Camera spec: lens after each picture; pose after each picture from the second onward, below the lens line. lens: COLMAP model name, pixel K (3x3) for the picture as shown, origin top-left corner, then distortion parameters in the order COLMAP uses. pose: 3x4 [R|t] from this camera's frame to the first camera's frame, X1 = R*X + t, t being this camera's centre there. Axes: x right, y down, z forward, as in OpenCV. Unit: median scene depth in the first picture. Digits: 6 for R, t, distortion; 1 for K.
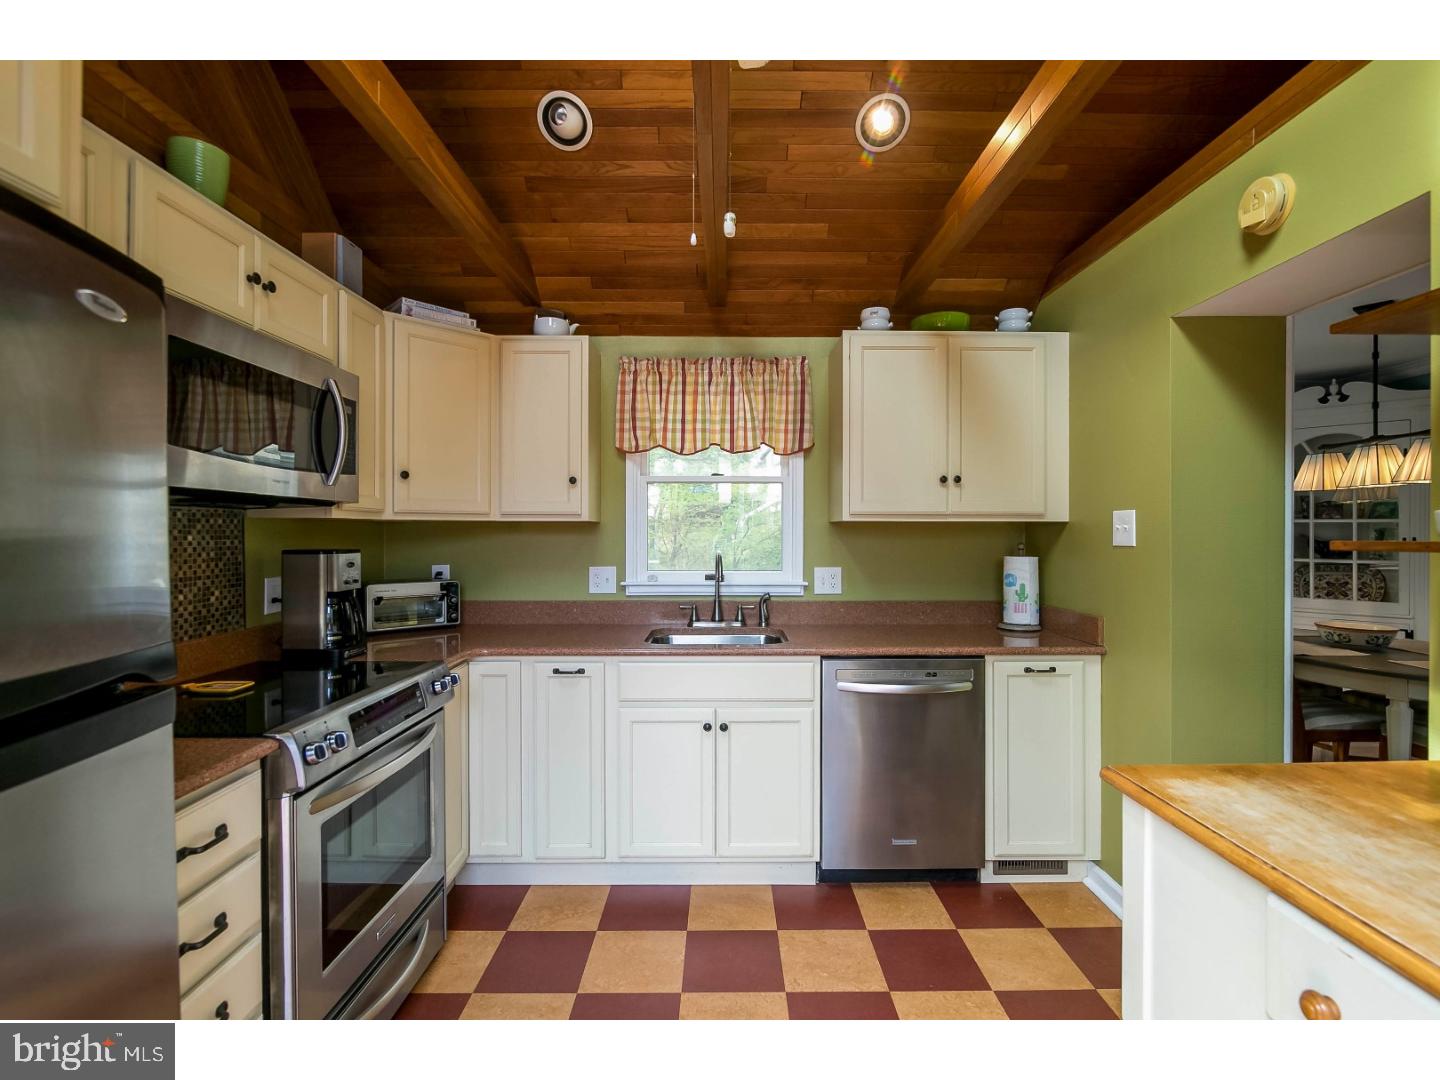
lens RADIAL K [[663.2, 0, 723.7], [0, 663.2, 534.9], [0, 0, 1]] dist [-0.001559, 0.000119]
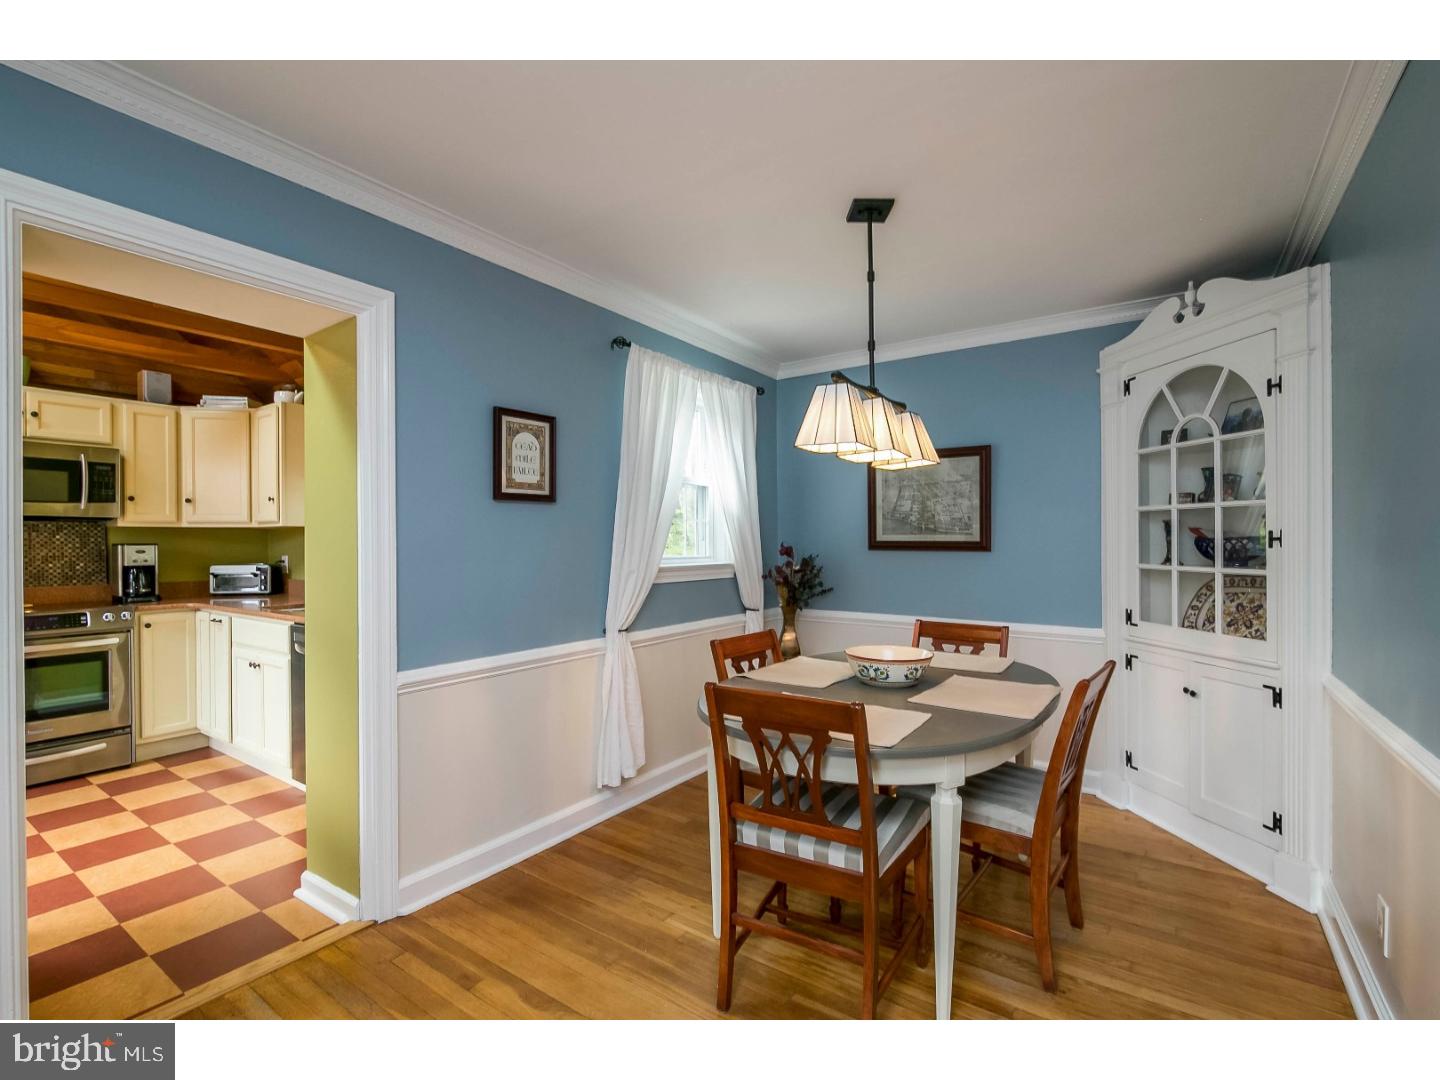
lens RADIAL K [[660.7, 0, 728.2], [0, 660.7, 545.8], [0, 0, 1]] dist [-0.009441, 0.000895]
pose [[0.818878, -0.000237, -0.573967, 1.594071], [0.002539, 0.999992, 0.003210, 0.023986], [0.573962, -0.004086, 0.818872, 0.401618]]
